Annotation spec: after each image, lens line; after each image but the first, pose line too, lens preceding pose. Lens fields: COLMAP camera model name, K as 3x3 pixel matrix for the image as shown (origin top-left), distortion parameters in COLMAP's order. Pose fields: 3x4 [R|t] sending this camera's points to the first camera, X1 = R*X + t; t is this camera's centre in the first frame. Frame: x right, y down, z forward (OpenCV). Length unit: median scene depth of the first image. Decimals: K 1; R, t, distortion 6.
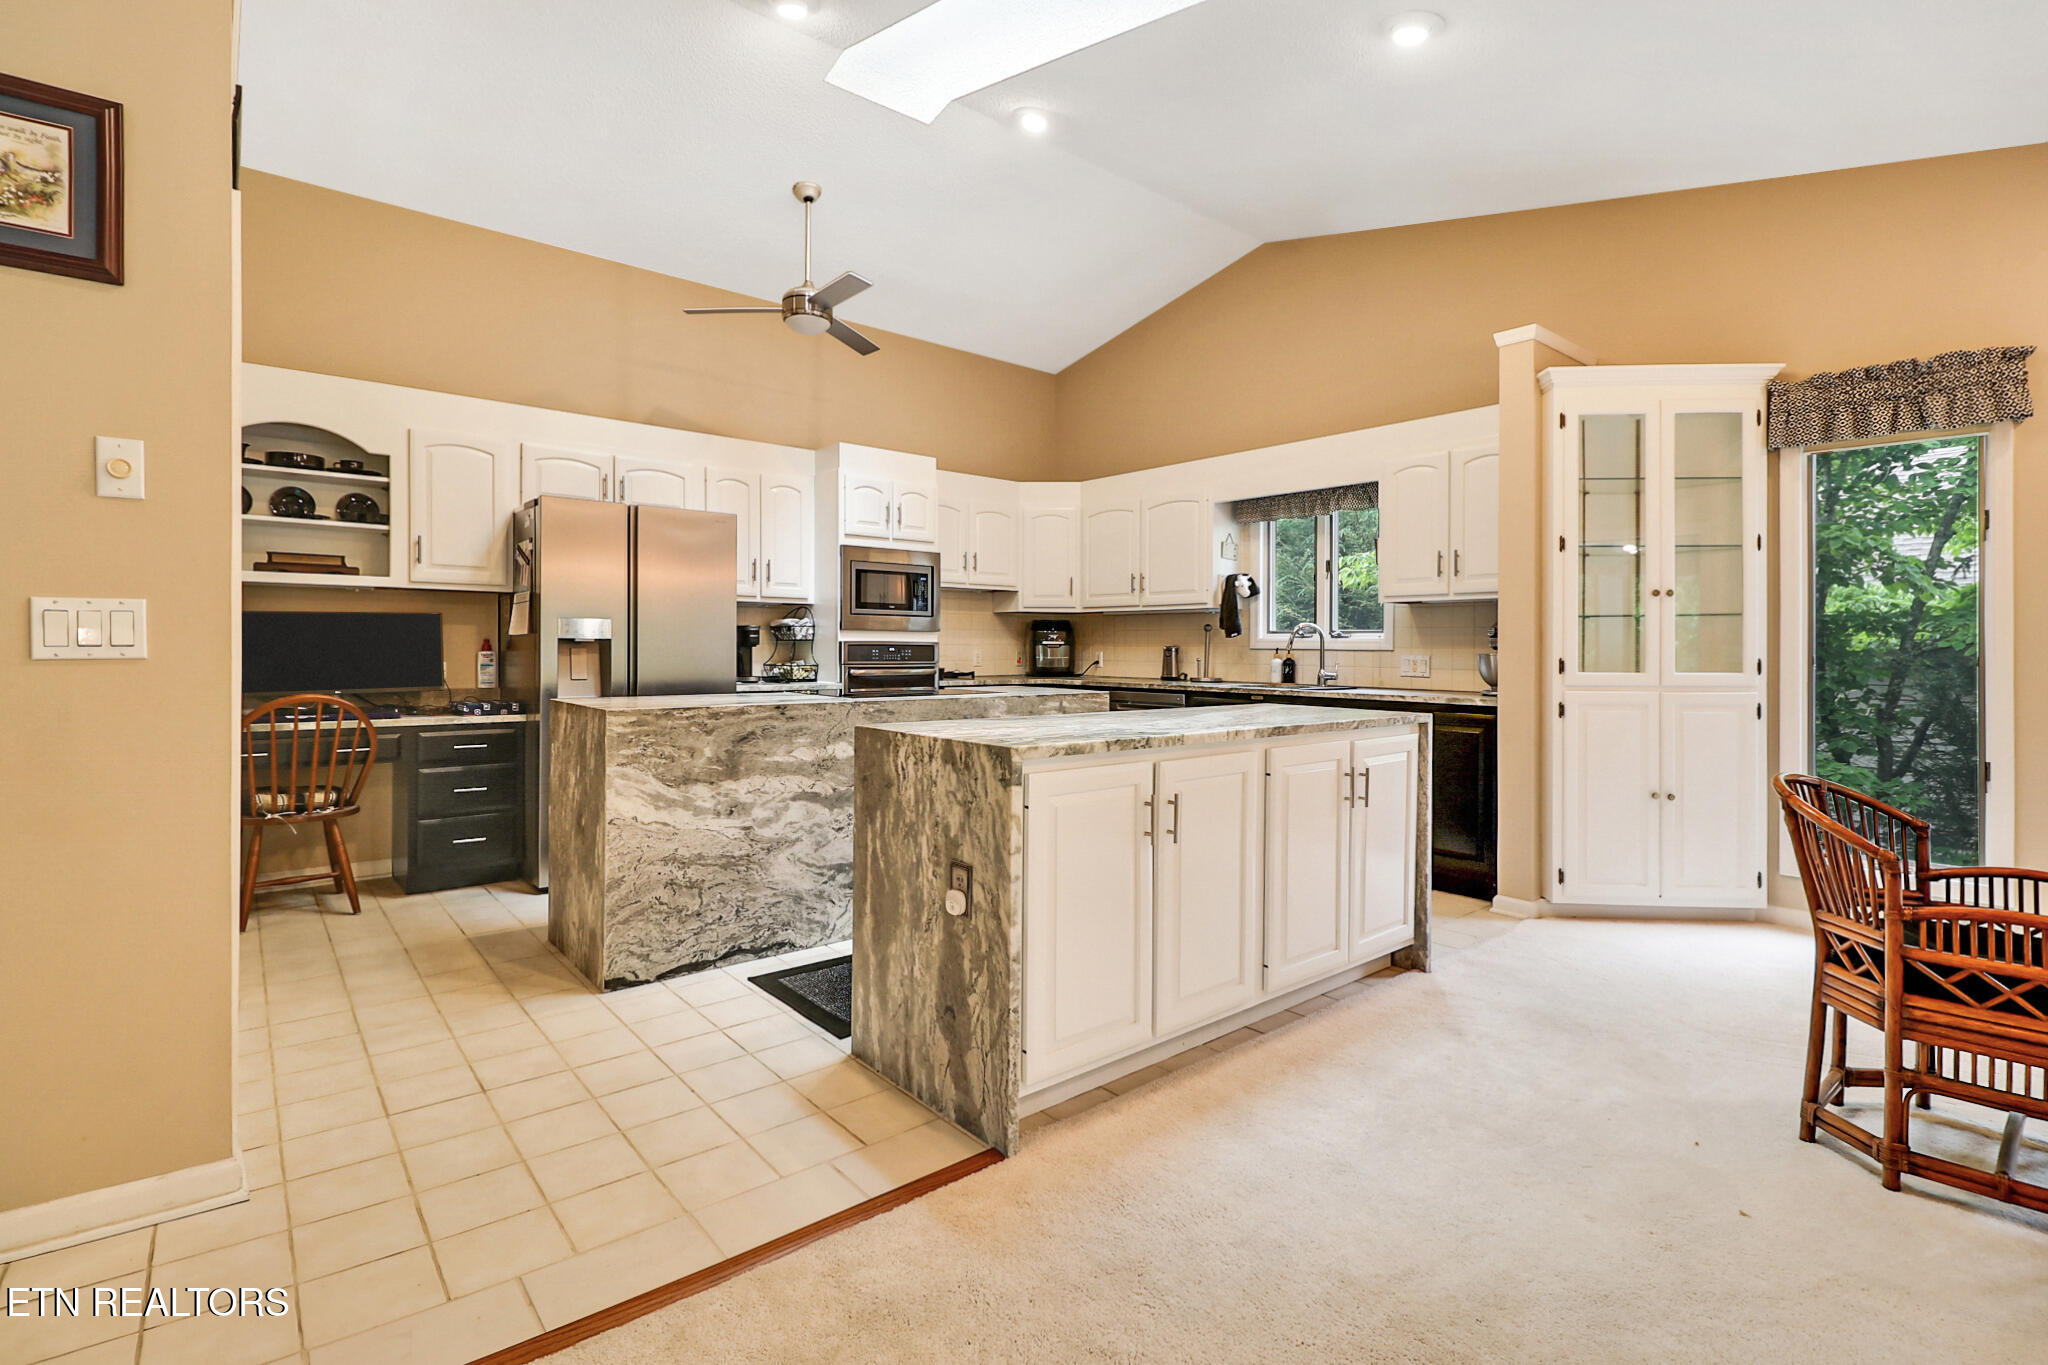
lens RADIAL K [[949.1, 0, 1026.9], [0, 949.1, 667.2], [0, 0, 1]] dist [-0.003902, -0.004233]
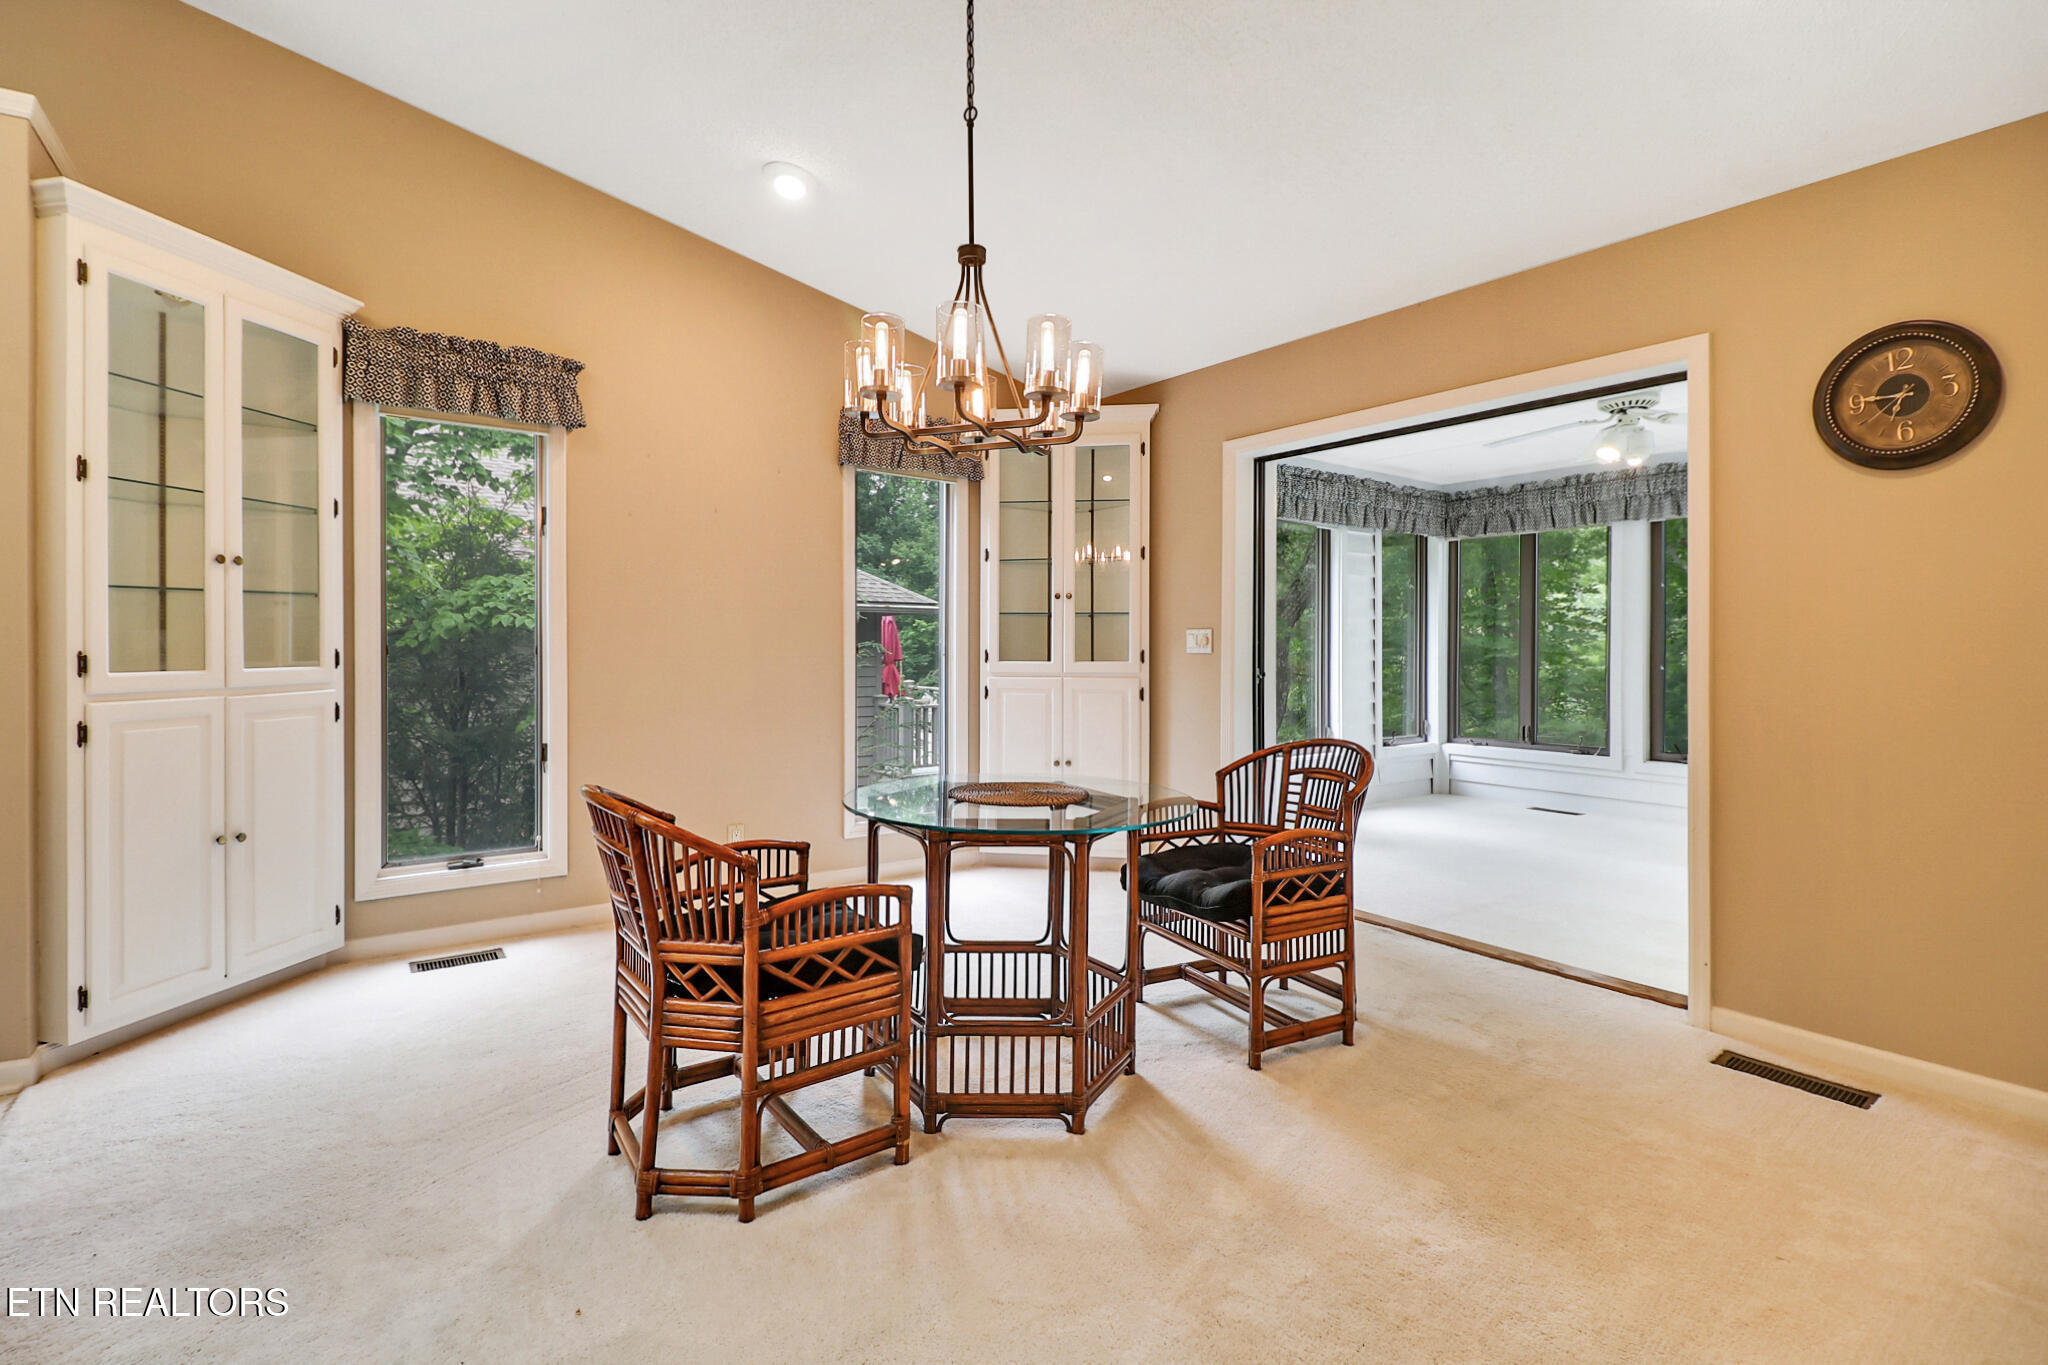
lens RADIAL K [[949.1, 0, 989.5], [0, 949.1, 643.3], [0, 0, 1]] dist [-0.003902, -0.004233]
pose [[0.110873, -0.002763, 0.993831, 0.012972], [0.020200, 0.999796, 0.000526, -0.002807], [-0.993629, 0.020017, 0.110906, 0.342097]]
